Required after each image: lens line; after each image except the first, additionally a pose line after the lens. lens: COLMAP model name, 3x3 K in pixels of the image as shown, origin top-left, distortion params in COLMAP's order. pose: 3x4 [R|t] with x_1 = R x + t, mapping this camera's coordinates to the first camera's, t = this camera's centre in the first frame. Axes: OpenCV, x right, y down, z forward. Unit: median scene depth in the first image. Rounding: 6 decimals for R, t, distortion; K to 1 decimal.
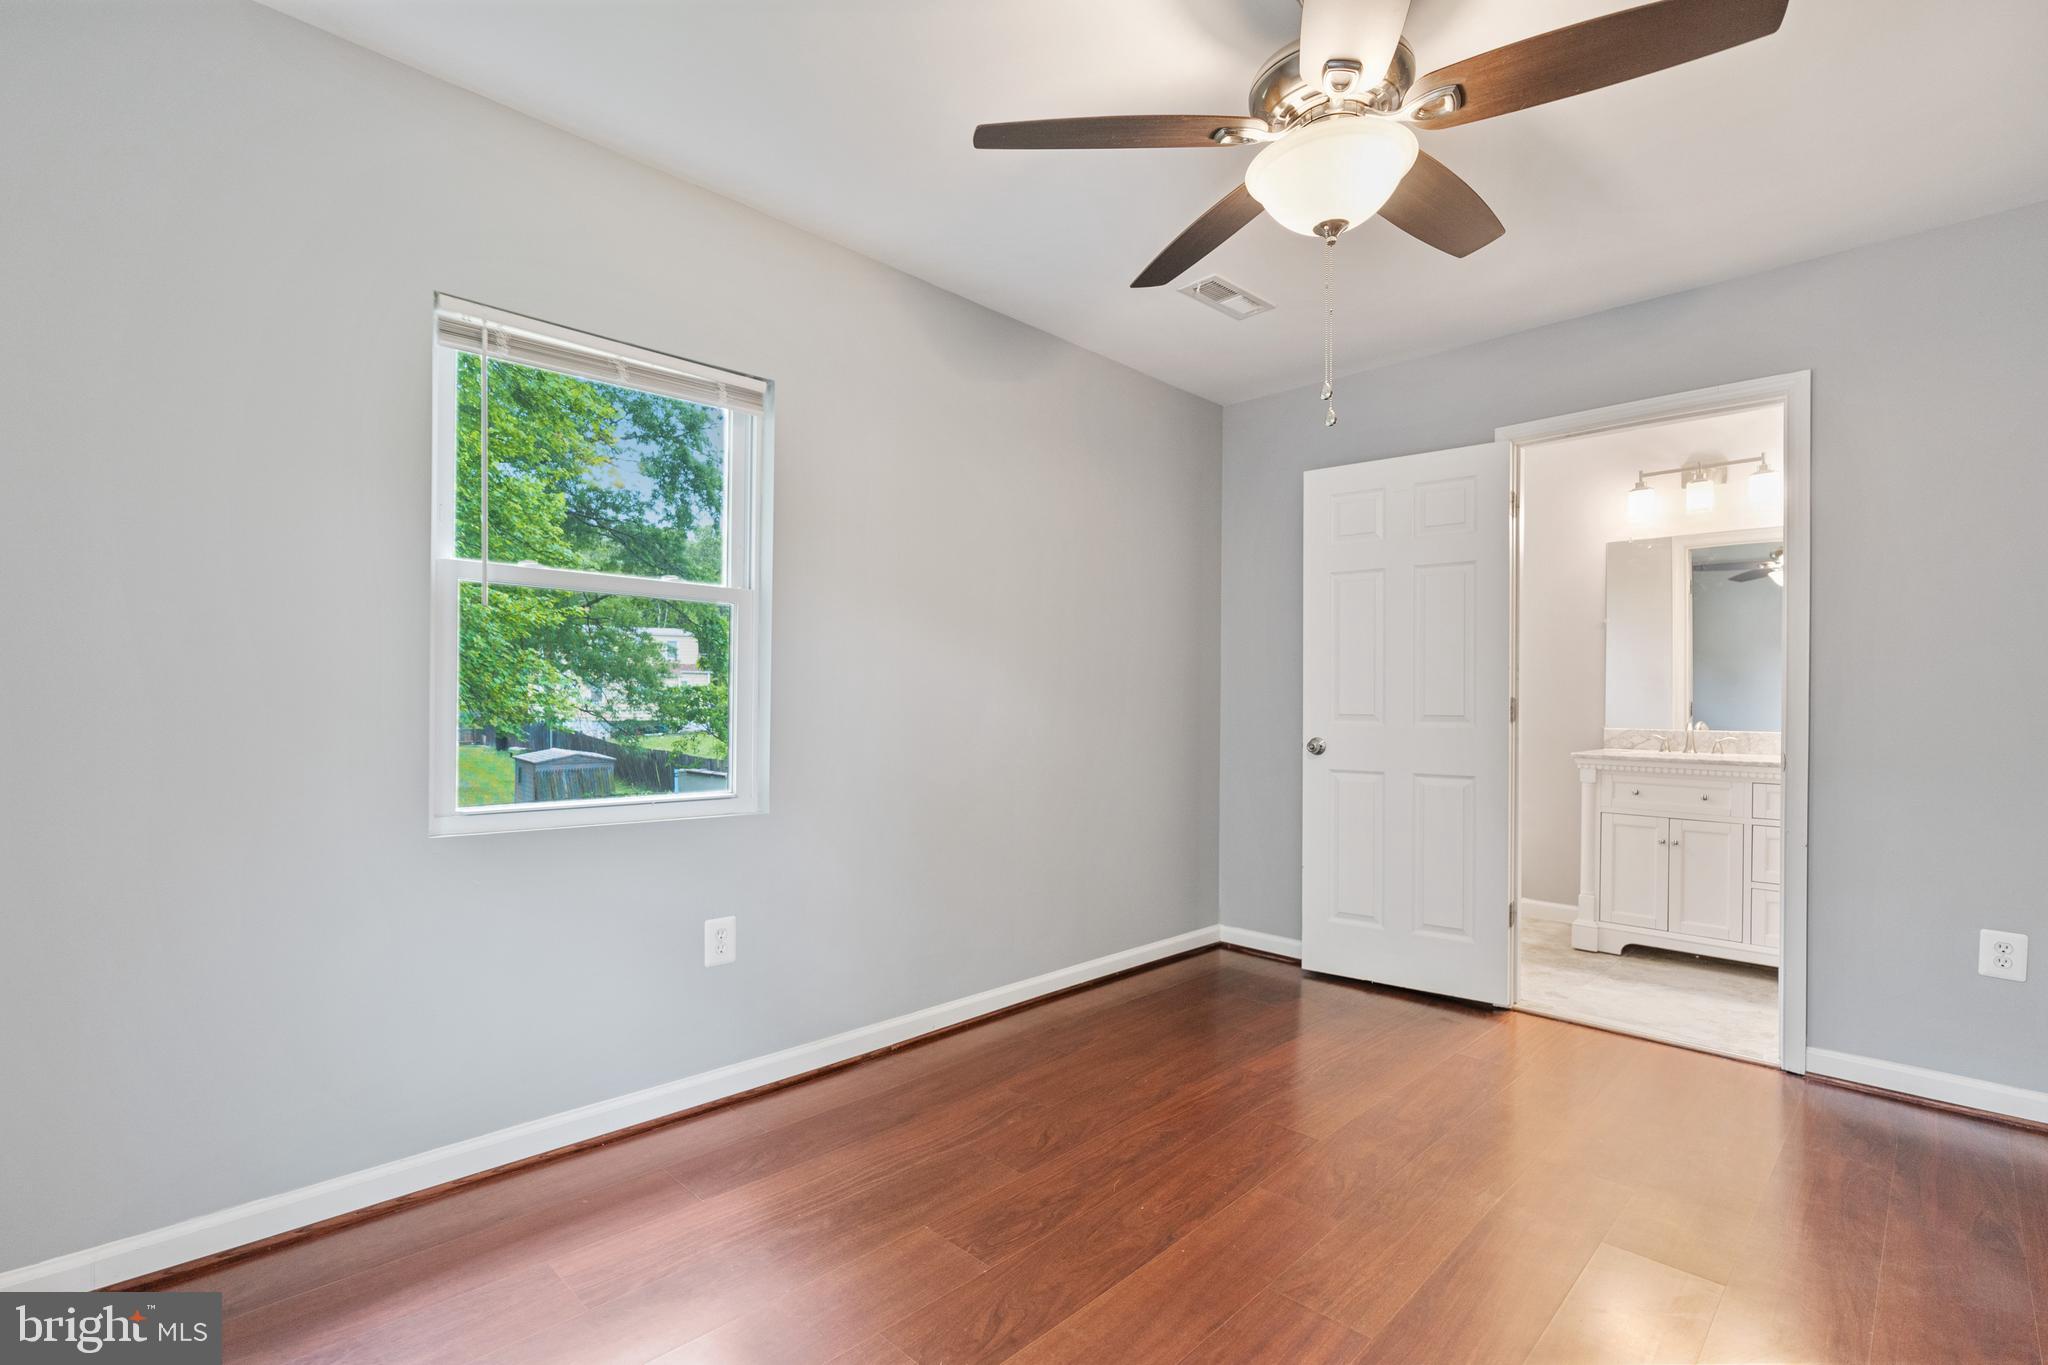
lens RADIAL K [[946.1, 0, 1019.1], [0, 946.1, 682.3], [0, 0, 1]] dist [-0.005019, 0.000730]
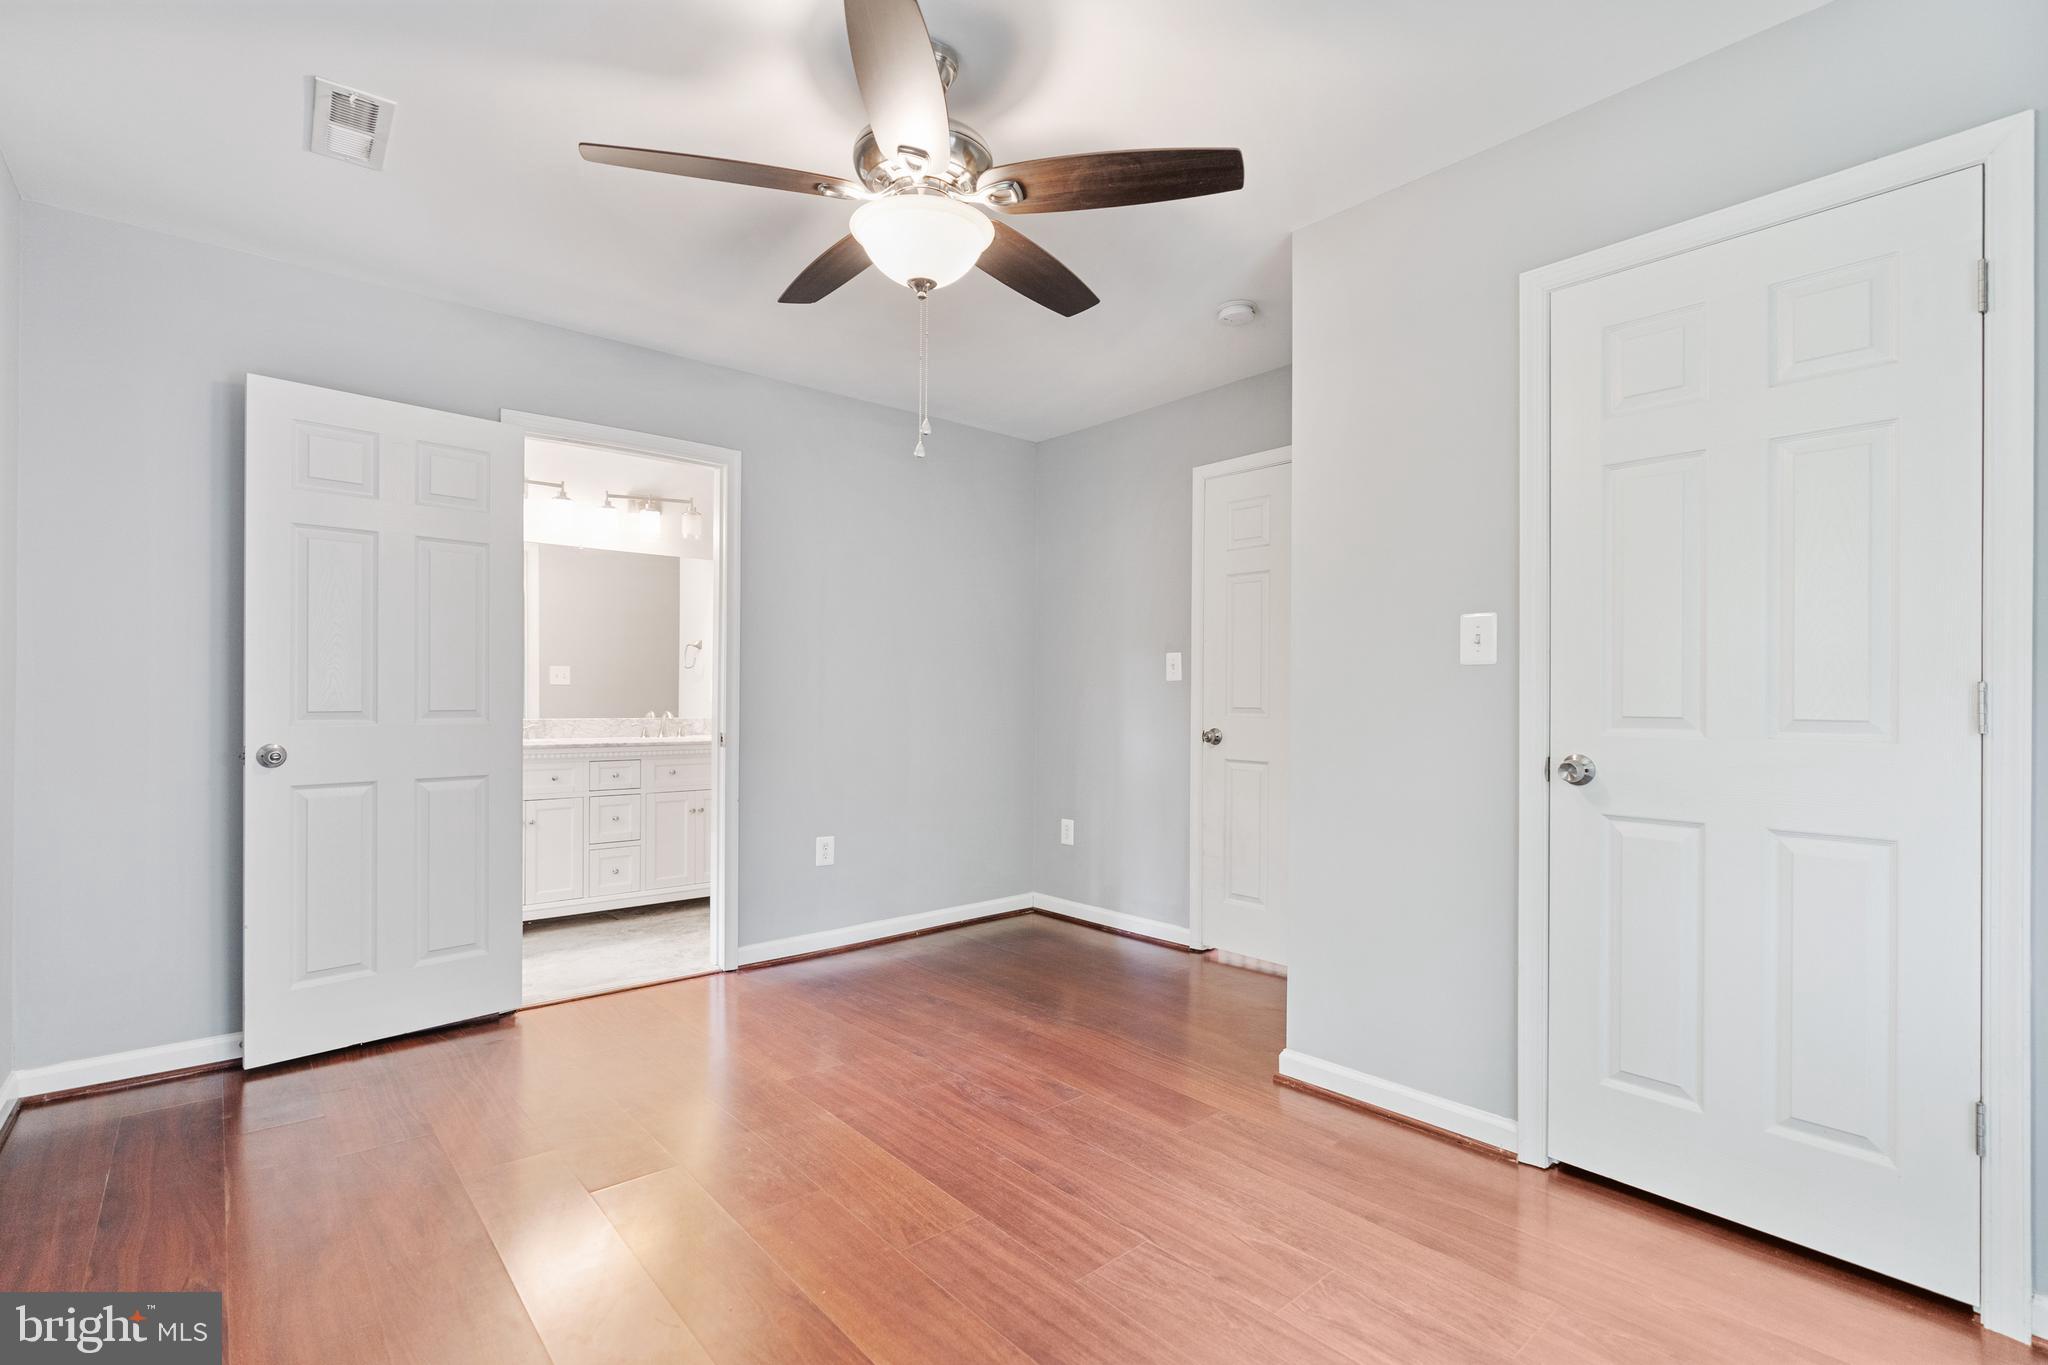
lens RADIAL K [[946.1, 0, 1019.1], [0, 946.1, 682.3], [0, 0, 1]] dist [-0.005019, 0.000730]
pose [[0.067054, 0.009200, 0.997707, -0.464583], [-0.022528, 0.999717, -0.007705, 0.004084], [-0.997495, -0.021959, 0.067243, 0.469118]]
